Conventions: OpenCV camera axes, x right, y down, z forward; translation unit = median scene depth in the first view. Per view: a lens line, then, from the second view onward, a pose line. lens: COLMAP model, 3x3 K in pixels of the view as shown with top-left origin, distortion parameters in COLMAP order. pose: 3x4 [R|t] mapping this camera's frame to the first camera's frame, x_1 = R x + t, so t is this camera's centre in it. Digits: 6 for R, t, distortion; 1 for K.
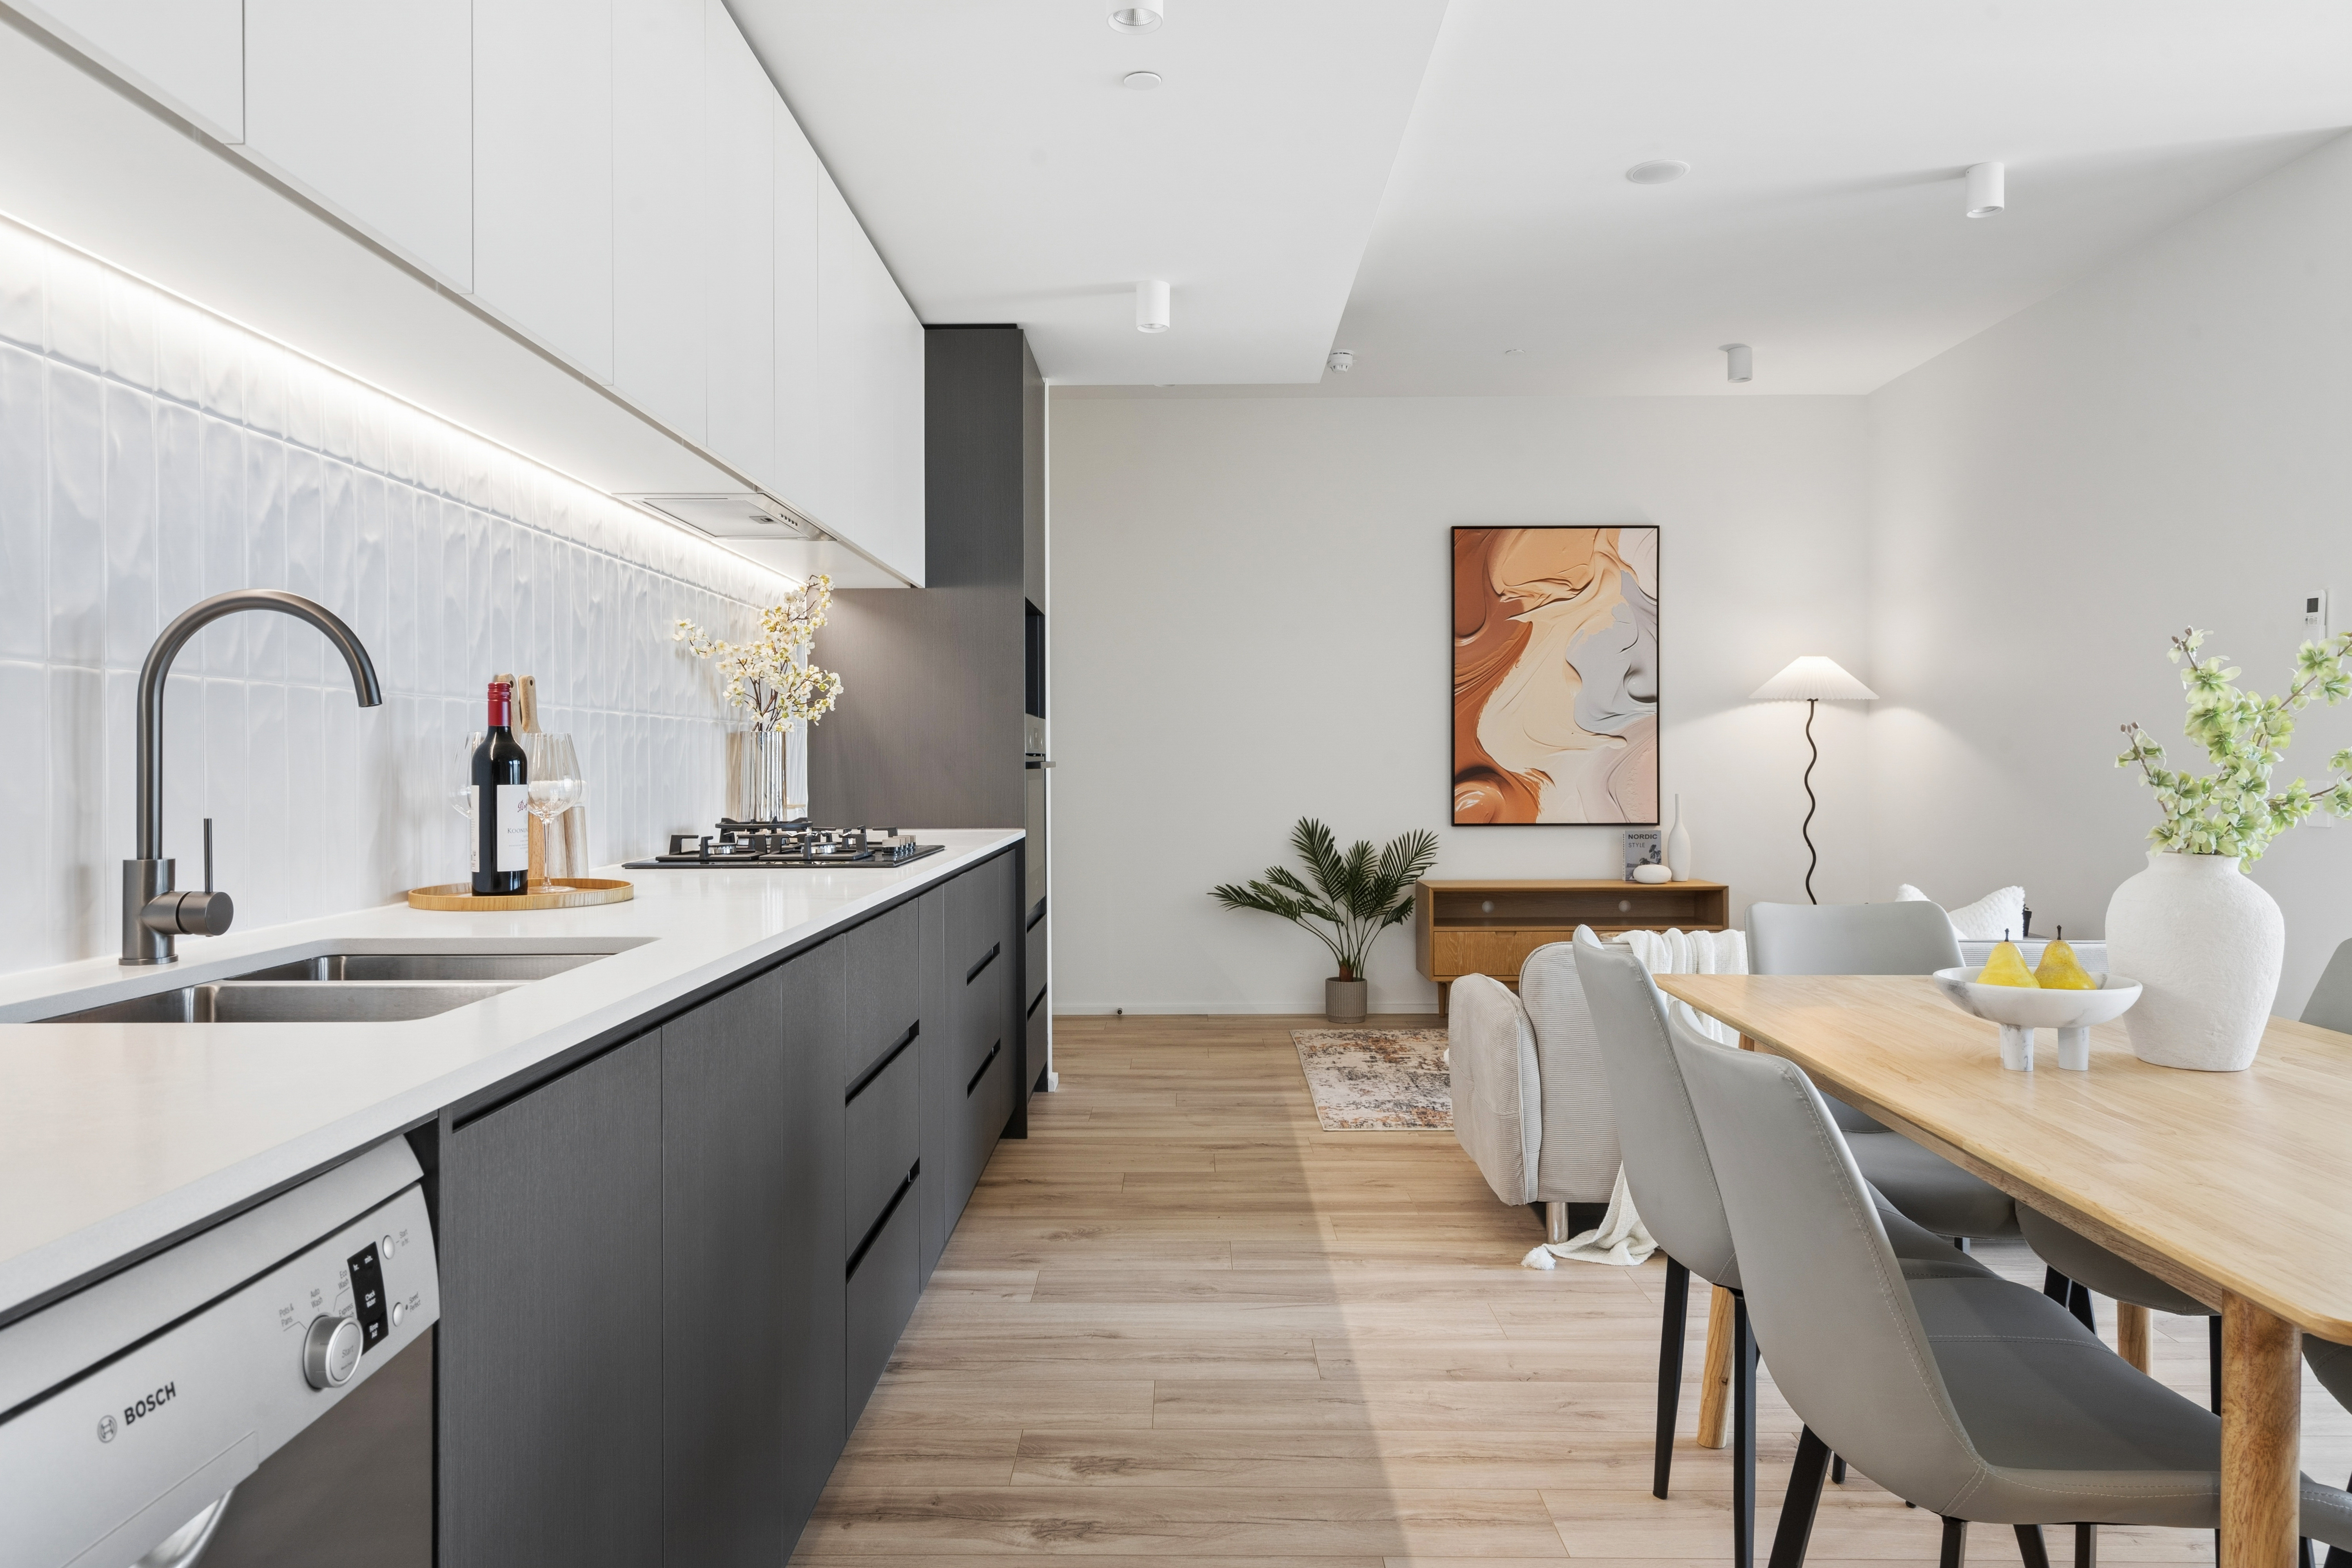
lens RADIAL K [[1505.0, 0, 1170.1], [0, 1505.0, 759.4], [0, 0, 1]] dist [0.003019, 0.005208]
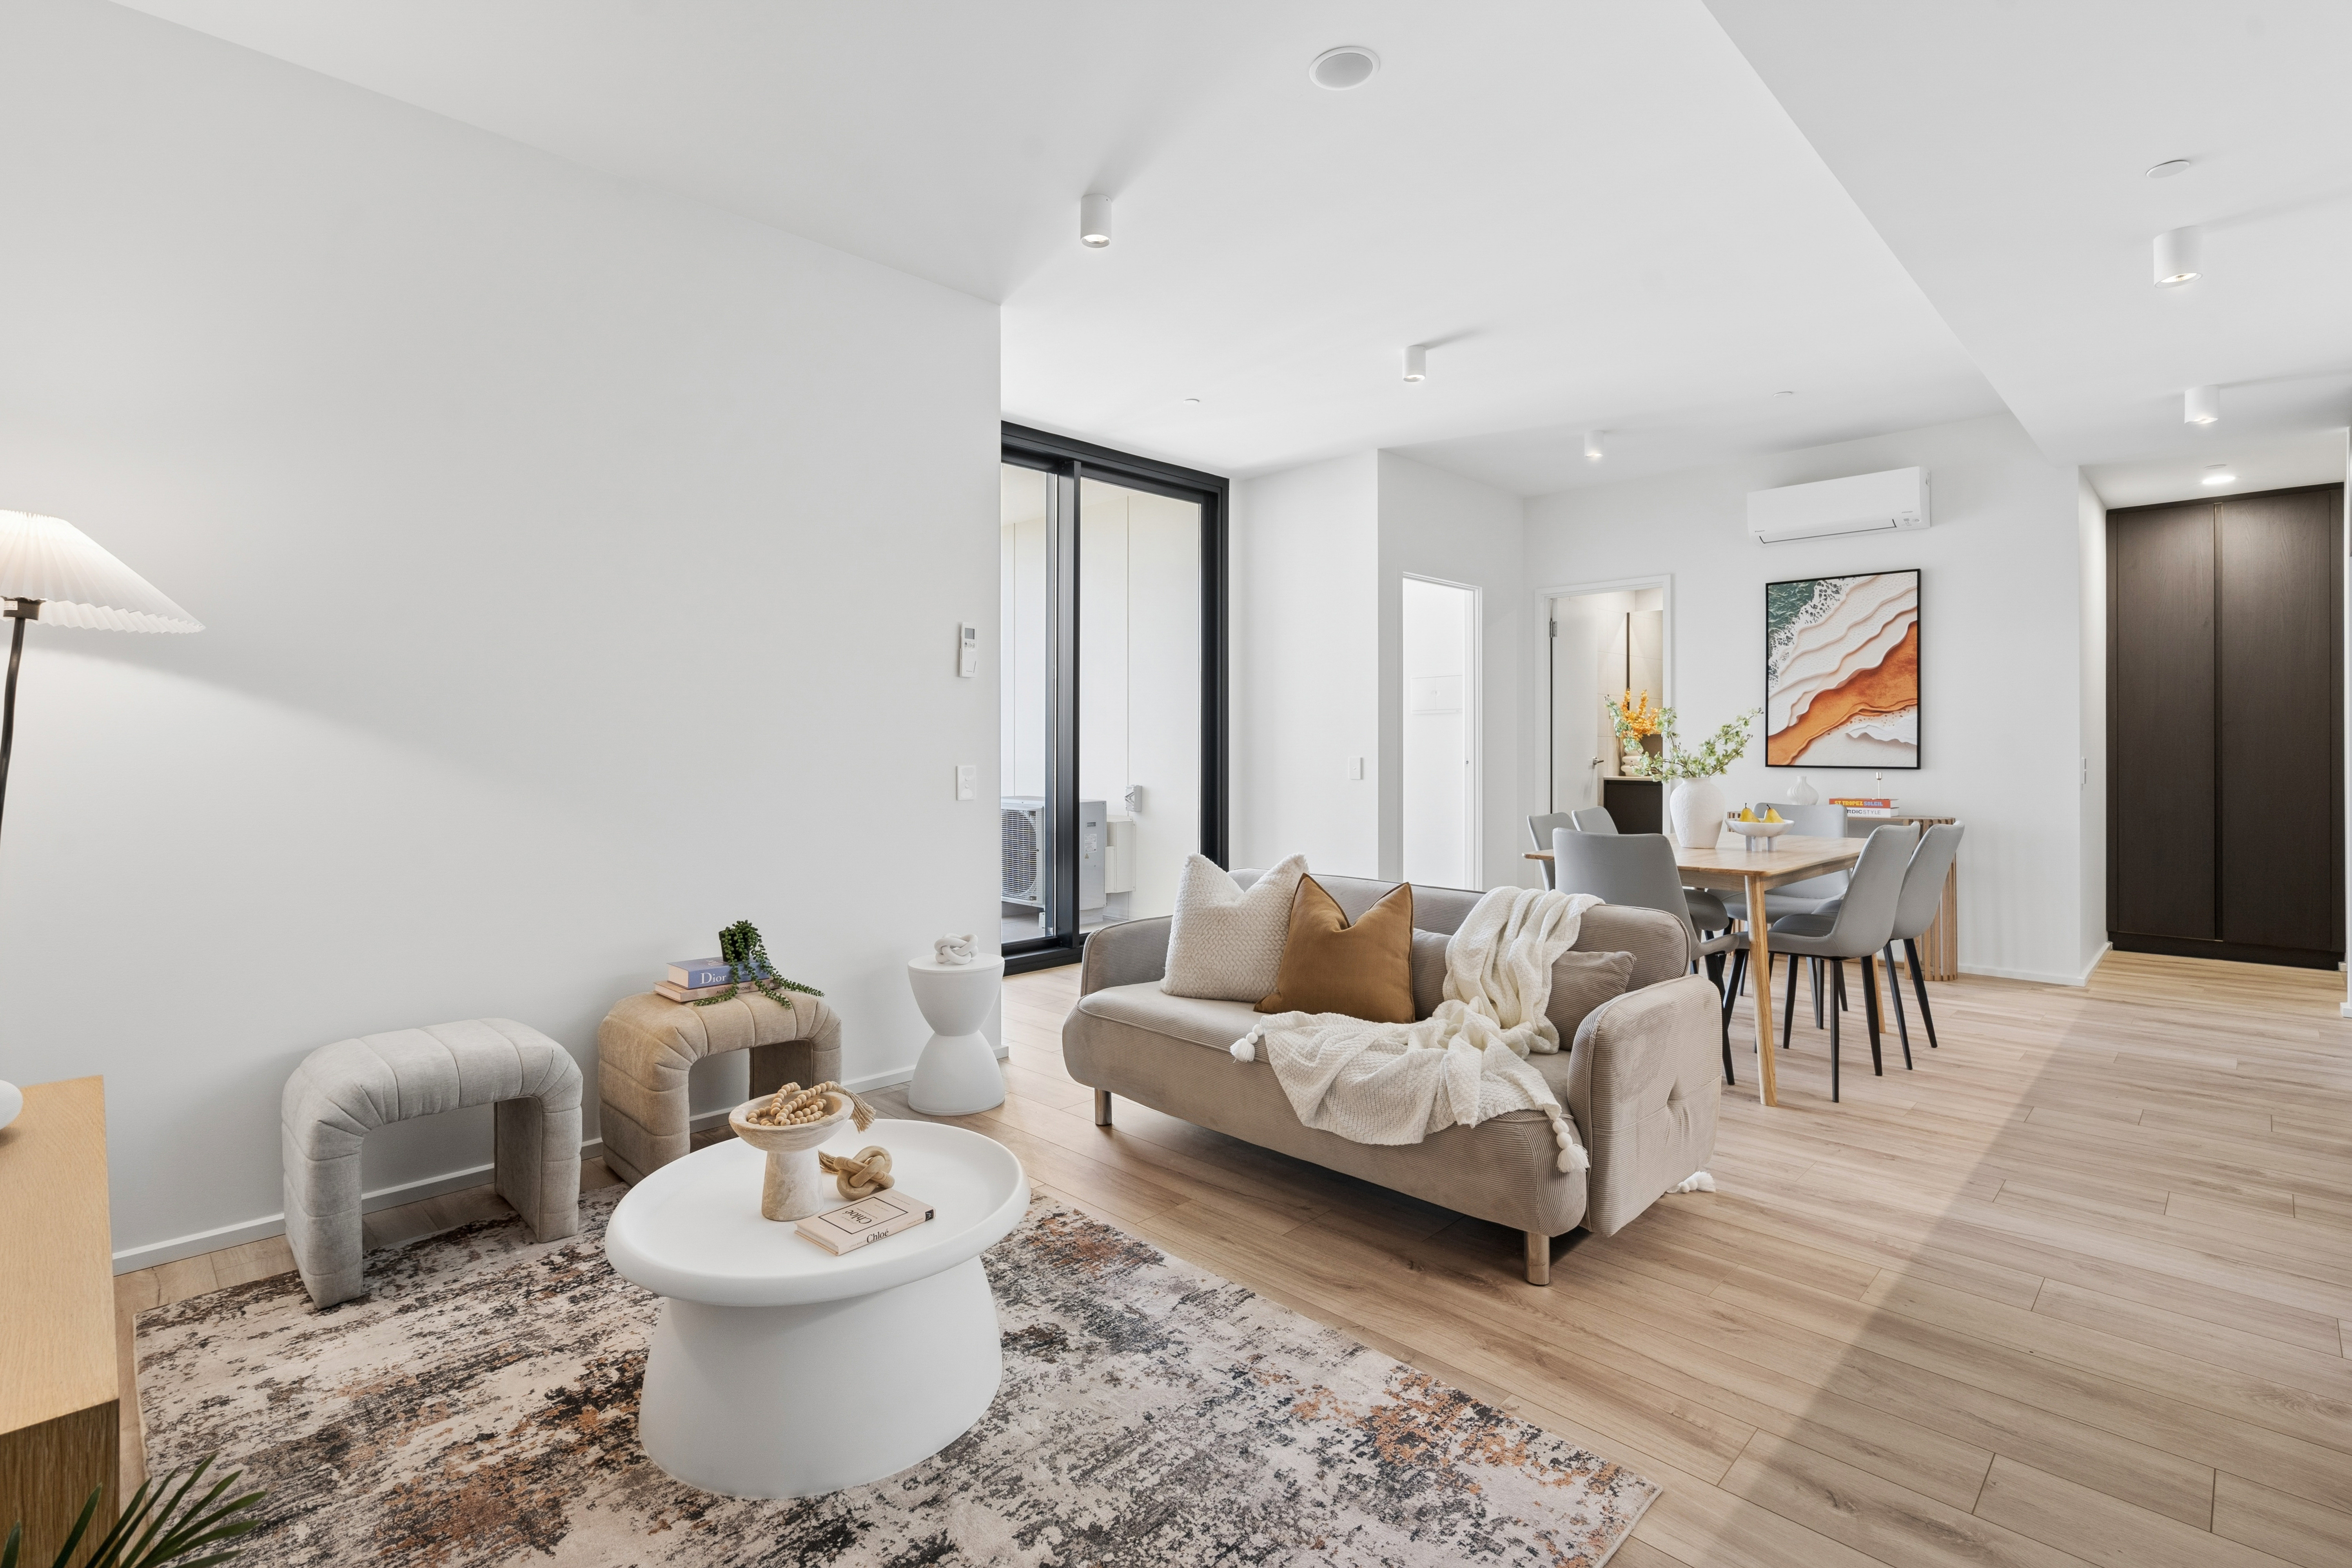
lens RADIAL K [[1088.0, 0, 1155.8], [0, 1088.0, 743.9], [0, 0, 1]] dist [-0.000570, 0.000324]
pose [[-0.709875, 0.004122, 0.704315, -0.037566], [0.002797, 0.999991, -0.003033, 0.000572], [-0.704322, -0.000183, -0.709881, 1.551727]]
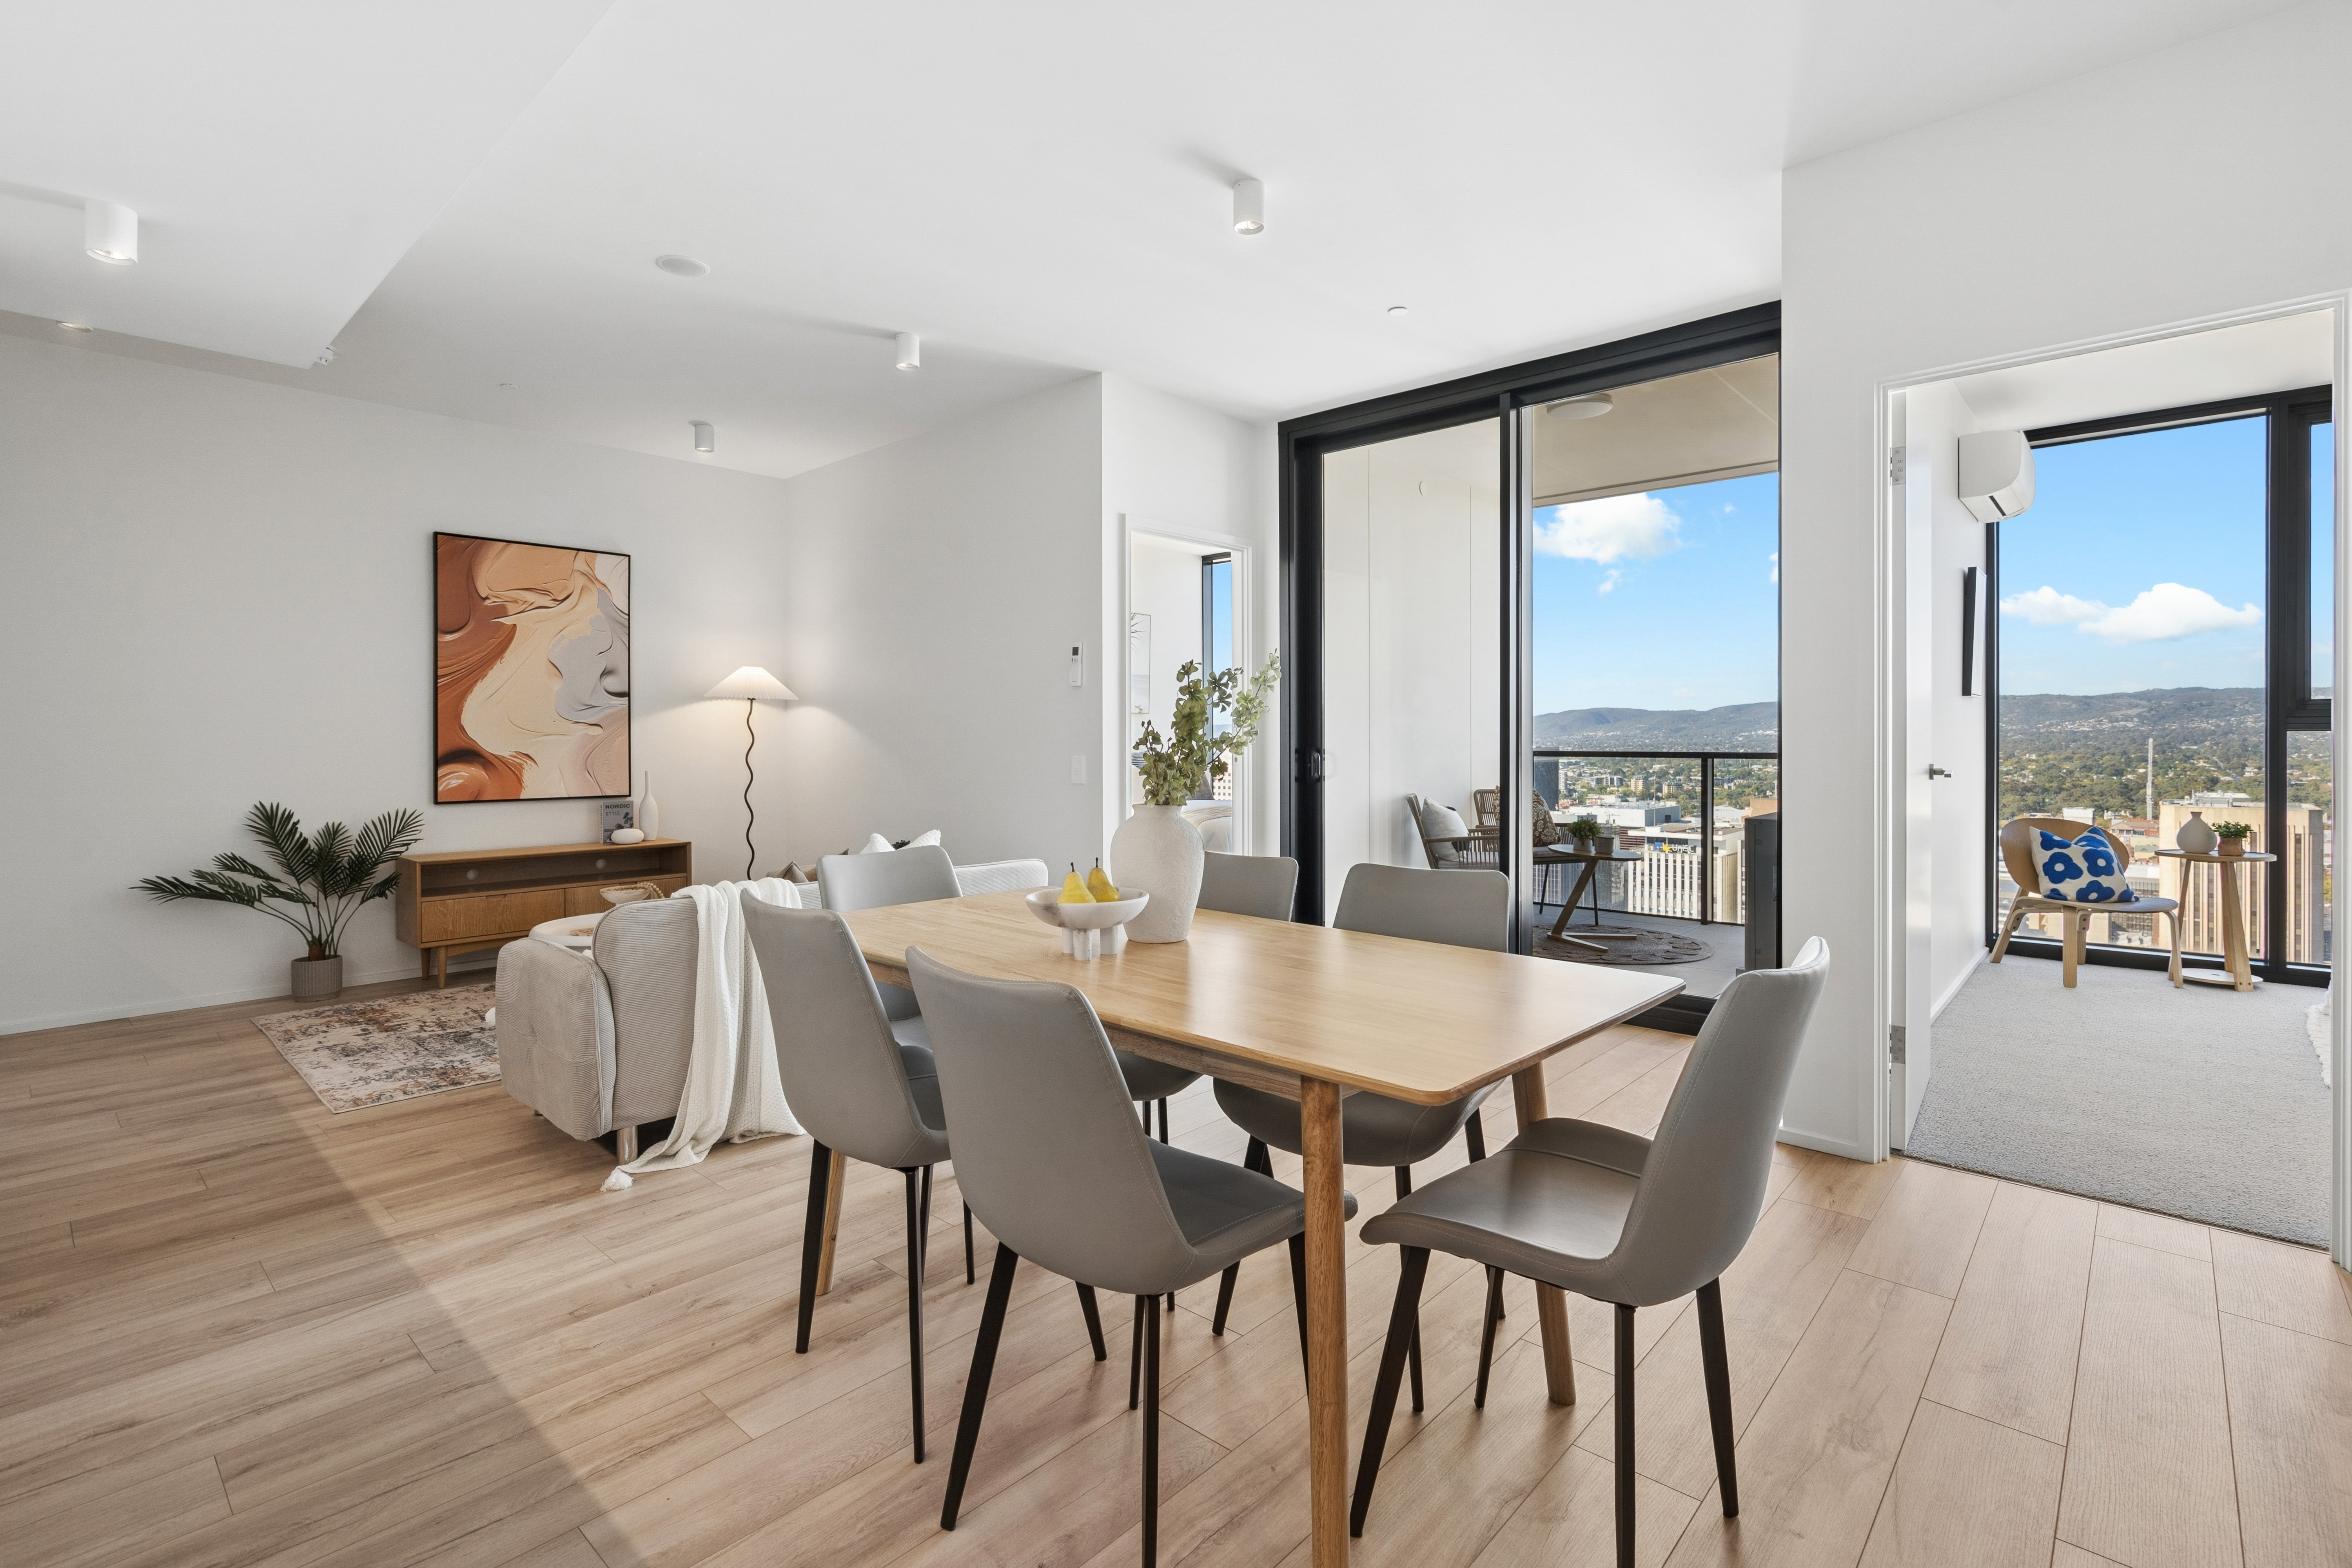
lens RADIAL K [[1088.0, 0, 1173.8], [0, 1088.0, 745.5], [0, 0, 1]] dist [-0.000570, 0.000324]
pose [[0.667203, -0.003800, 0.744866, -0.072502], [0.001212, 0.999991, 0.004015, -0.002013], [-0.744875, -0.001776, 0.667202, 0.109567]]
